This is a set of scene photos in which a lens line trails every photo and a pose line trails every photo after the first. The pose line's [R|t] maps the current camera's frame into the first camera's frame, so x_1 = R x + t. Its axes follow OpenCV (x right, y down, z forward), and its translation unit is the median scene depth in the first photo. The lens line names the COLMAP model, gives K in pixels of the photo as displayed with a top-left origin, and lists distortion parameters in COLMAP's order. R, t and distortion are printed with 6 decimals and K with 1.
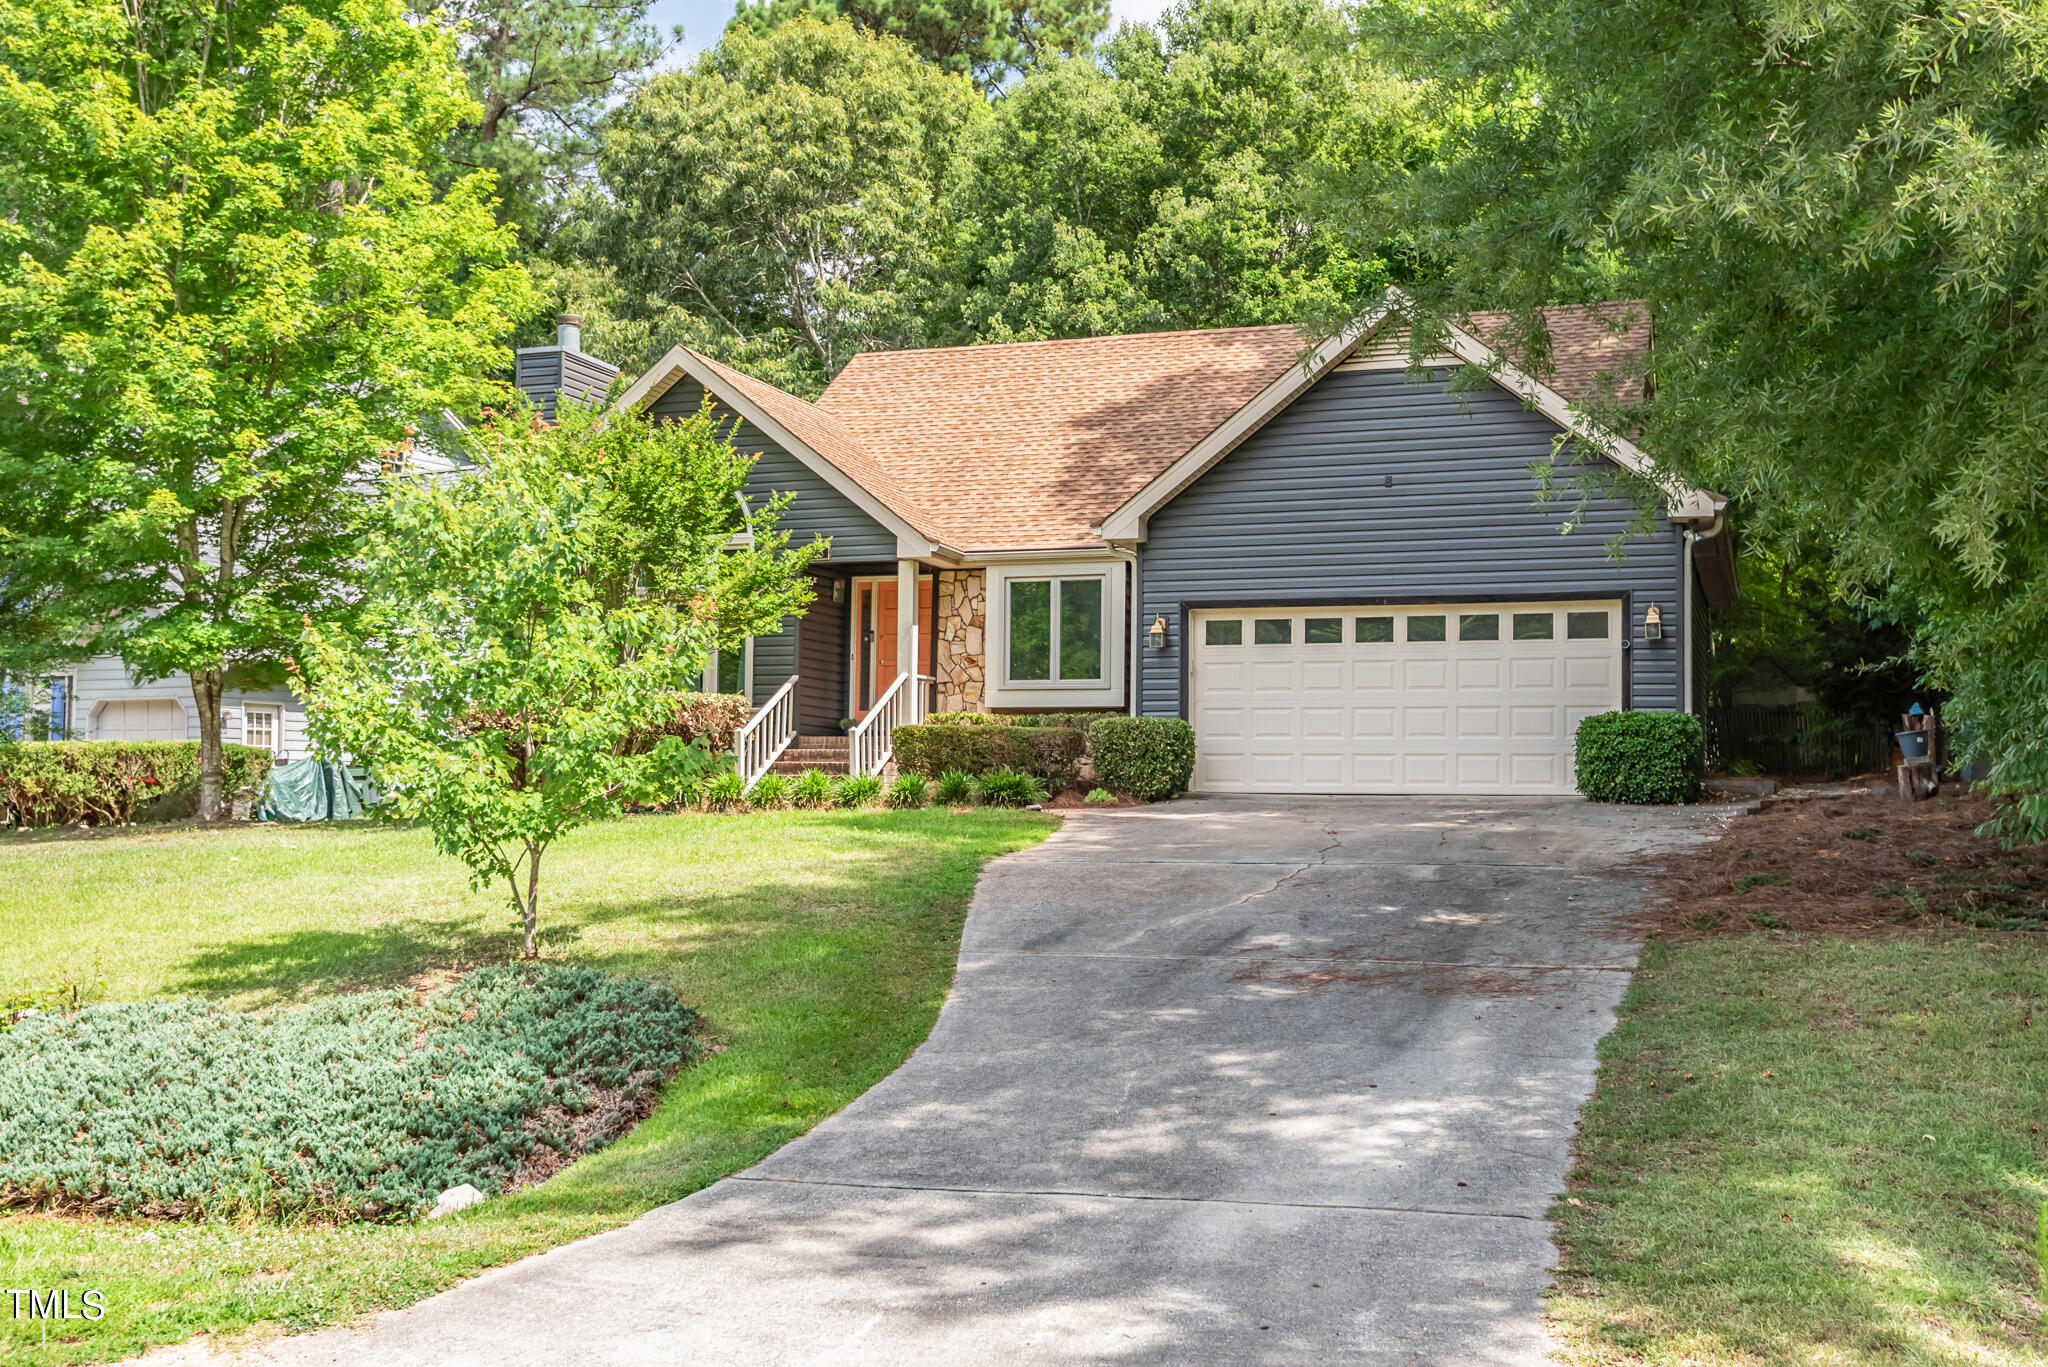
lens RADIAL K [[2061.9, 0, 1027.0], [0, 2061.9, 679.3], [0, 0, 1]] dist [-0.134735, 0.000000]
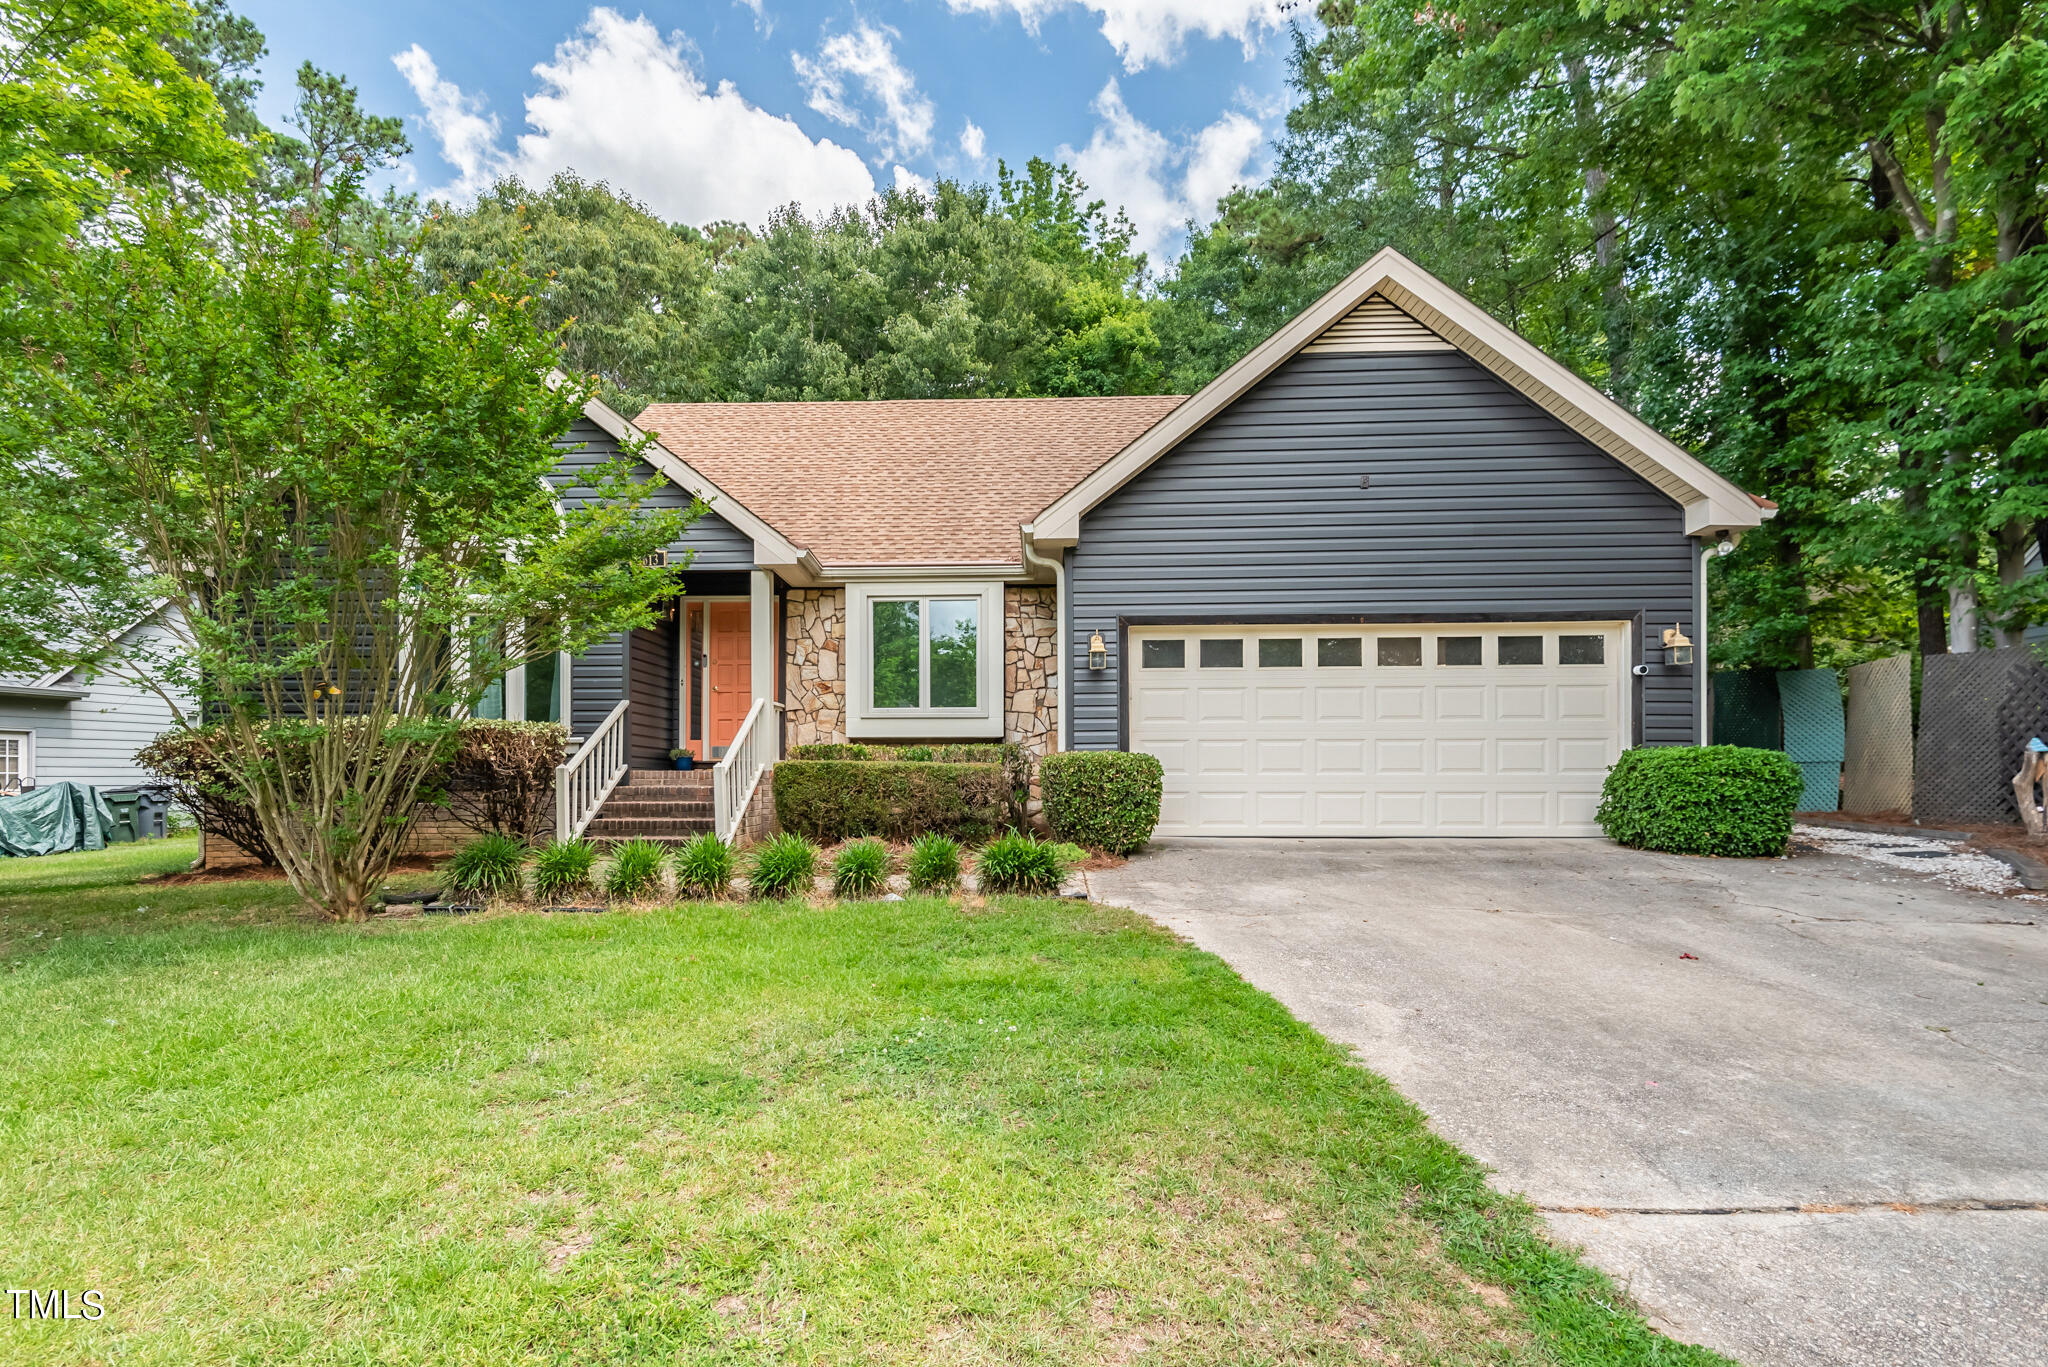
lens RADIAL K [[980.3, 0, 976.8], [0, 980.3, 766.0], [0, 0, 1]] dist [0.000542, -0.000753]
pose [[0.952677, -0.011911, 0.303751, -0.098477], [-0.004325, 0.998600, 0.052723, 0.003216], [-0.303954, -0.051542, 0.951291, 0.565568]]
